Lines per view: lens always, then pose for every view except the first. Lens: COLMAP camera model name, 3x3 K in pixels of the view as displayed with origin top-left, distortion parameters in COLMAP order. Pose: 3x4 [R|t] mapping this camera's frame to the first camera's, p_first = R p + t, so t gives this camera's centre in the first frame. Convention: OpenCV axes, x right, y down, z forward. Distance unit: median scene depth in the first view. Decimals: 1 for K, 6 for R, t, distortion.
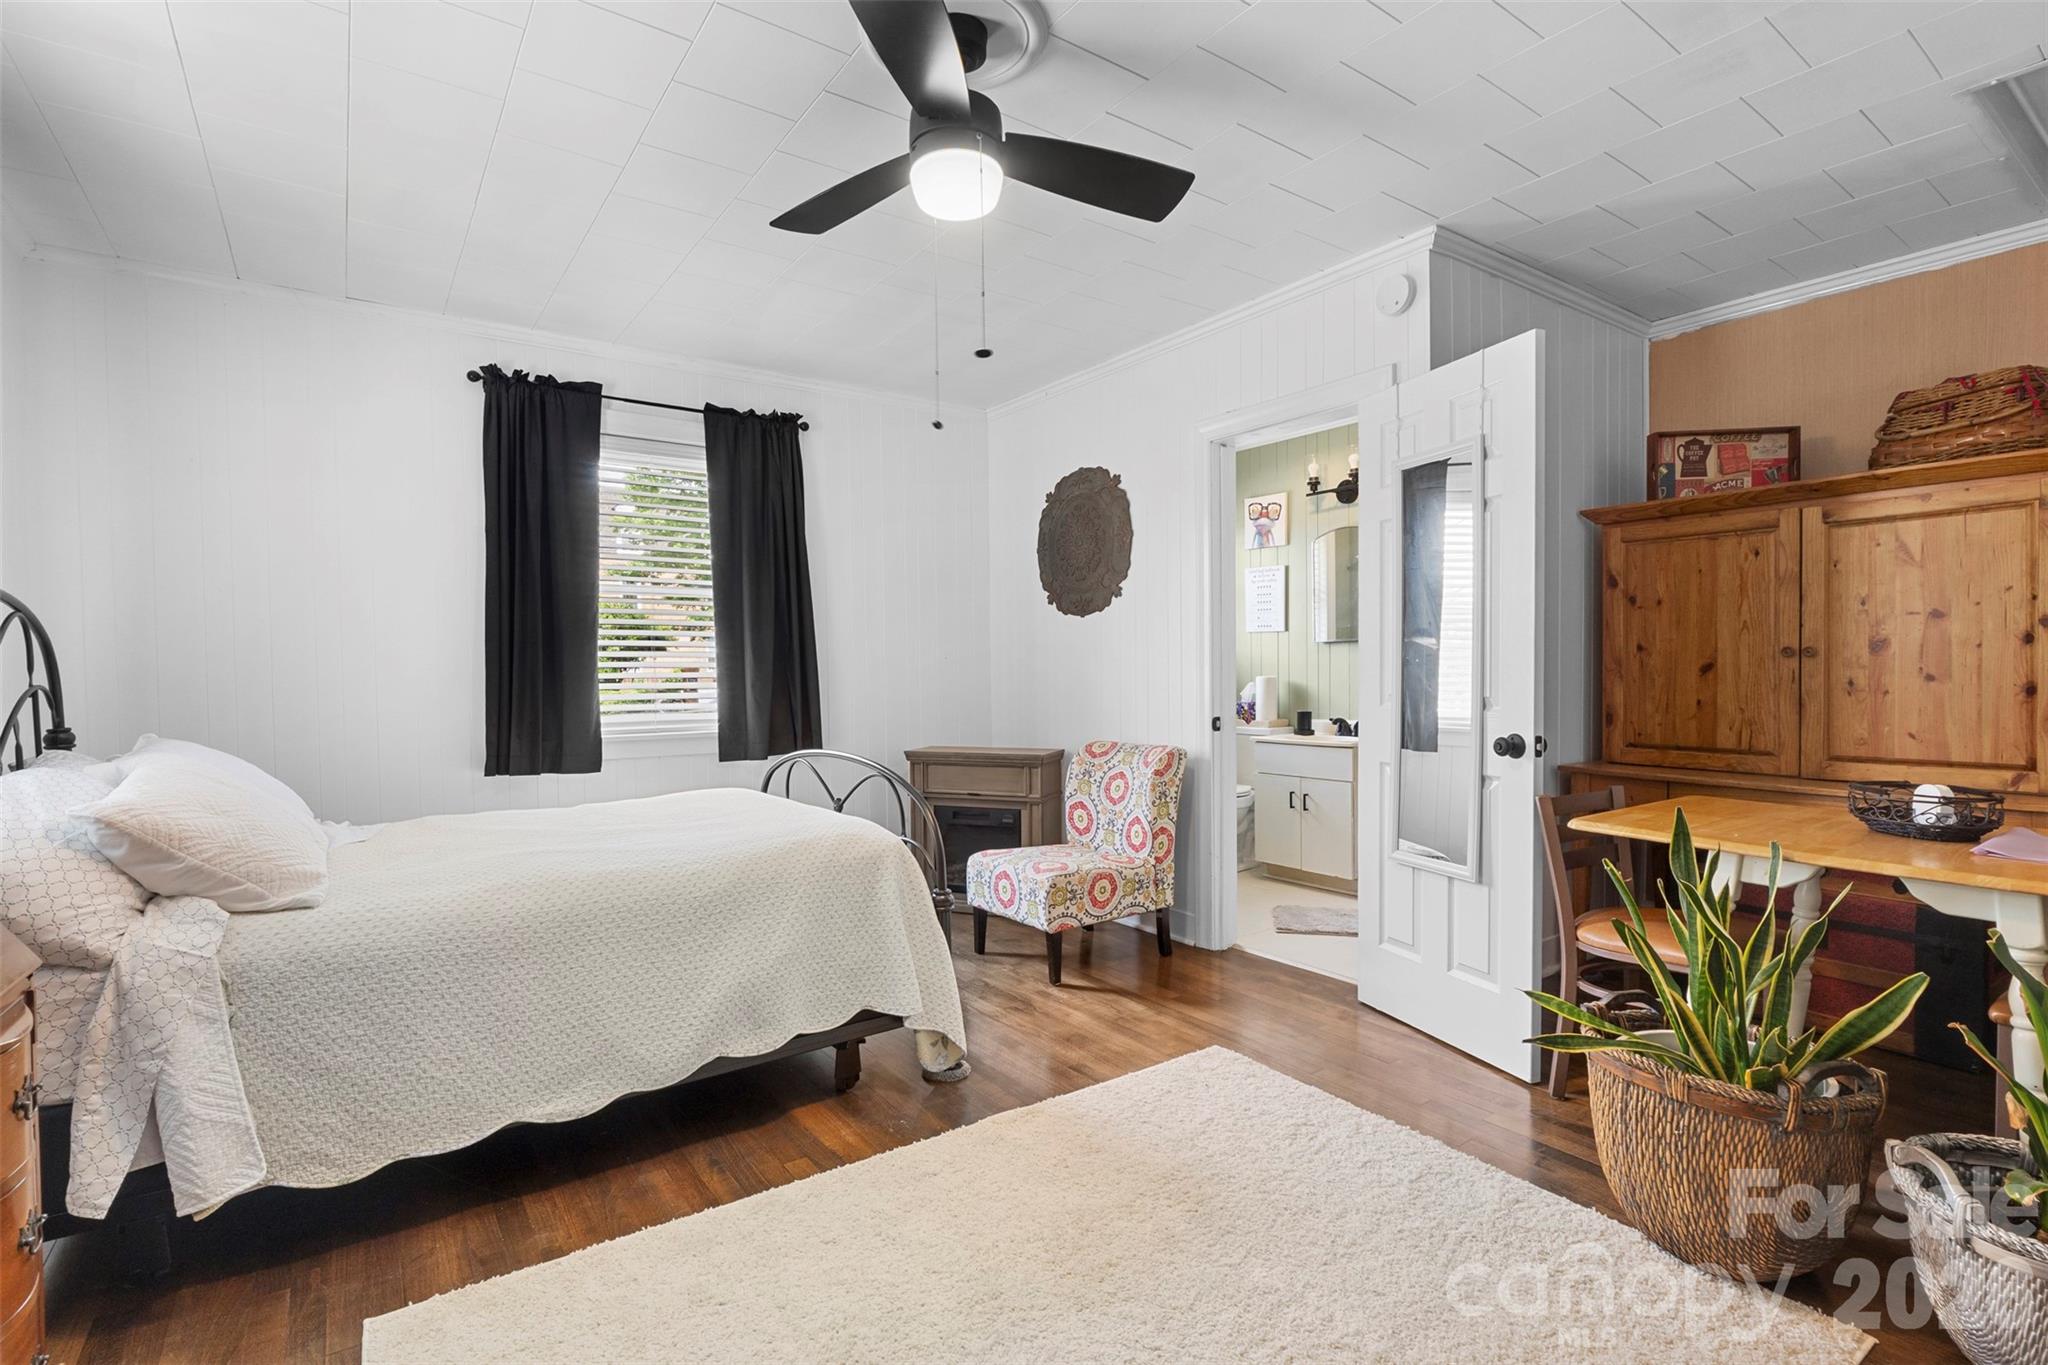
lens RADIAL K [[950.0, 0, 1022.3], [0, 950.0, 656.2], [0, 0, 1]] dist [-0.003146, -0.000965]
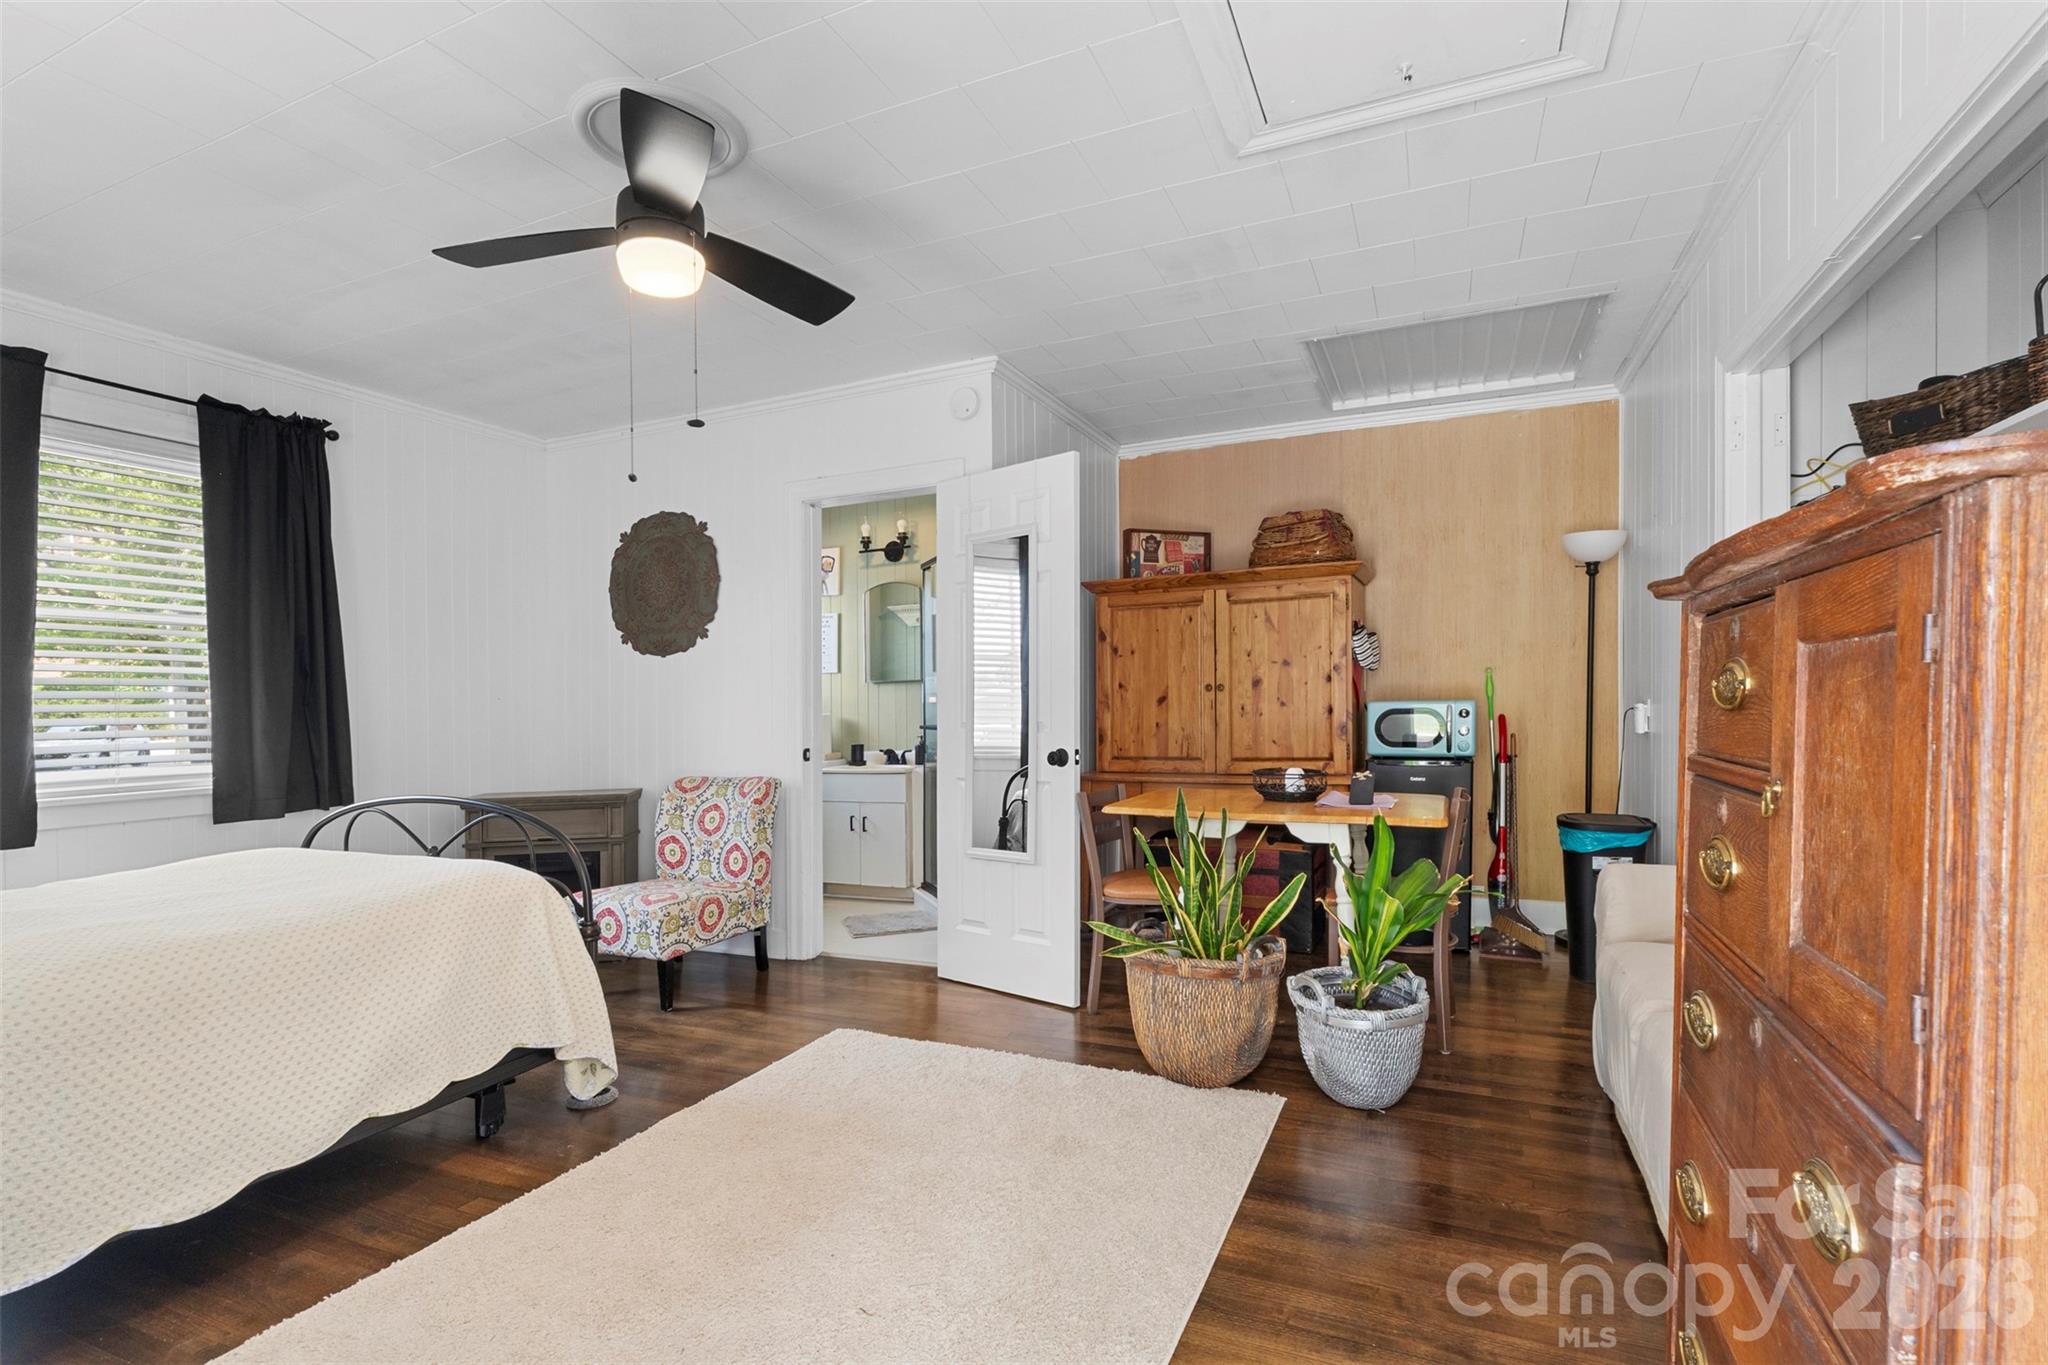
lens RADIAL K [[958.7, 0, 1024.0], [0, 958.7, 682.5], [0, 0, 1]] dist [-0.000656, -0.000059]
pose [[0.858906, 0.001246, 0.512131, -0.165980], [0.008399, 0.999828, -0.016519, 0.008059], [-0.512064, 0.018489, 0.858749, -0.104551]]
